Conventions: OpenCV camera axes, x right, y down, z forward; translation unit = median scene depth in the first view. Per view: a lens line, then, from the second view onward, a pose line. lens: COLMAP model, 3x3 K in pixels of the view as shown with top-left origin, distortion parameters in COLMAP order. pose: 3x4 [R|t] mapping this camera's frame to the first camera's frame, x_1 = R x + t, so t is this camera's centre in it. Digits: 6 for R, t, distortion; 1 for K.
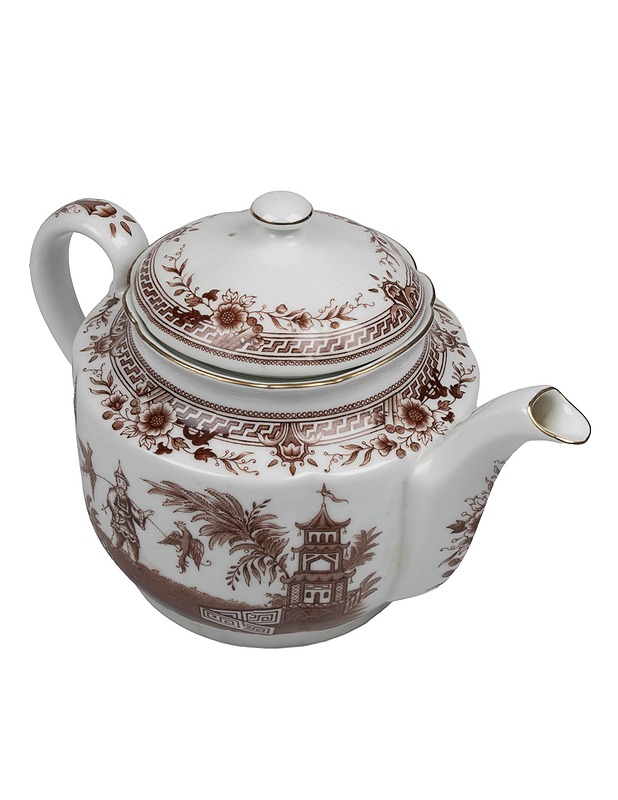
lens RADIAL K [[1974.4, 0, 309.2], [0, 1974.4, 400.4], [0, 0, 1]] dist [0.045014, 0.000000]
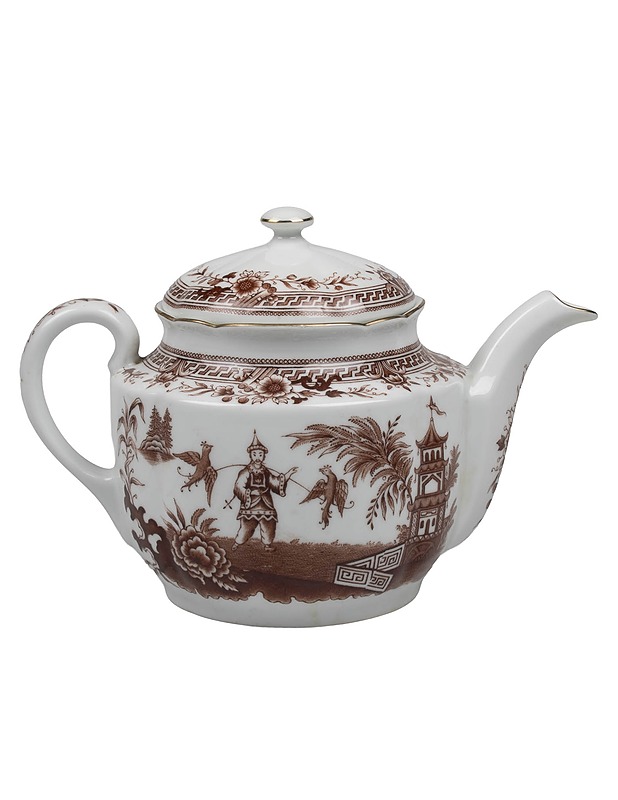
lens RADIAL K [[1559.0, 0, 308.6], [0, 1559.0, 399.6], [0, 0, 1]] dist [-0.013351, 0.000000]
pose [[0.854361, -0.205904, 0.477148, -0.474124], [0.359436, 0.897255, -0.256398, 0.244502], [-0.375330, 0.390561, 0.840589, 0.260426]]
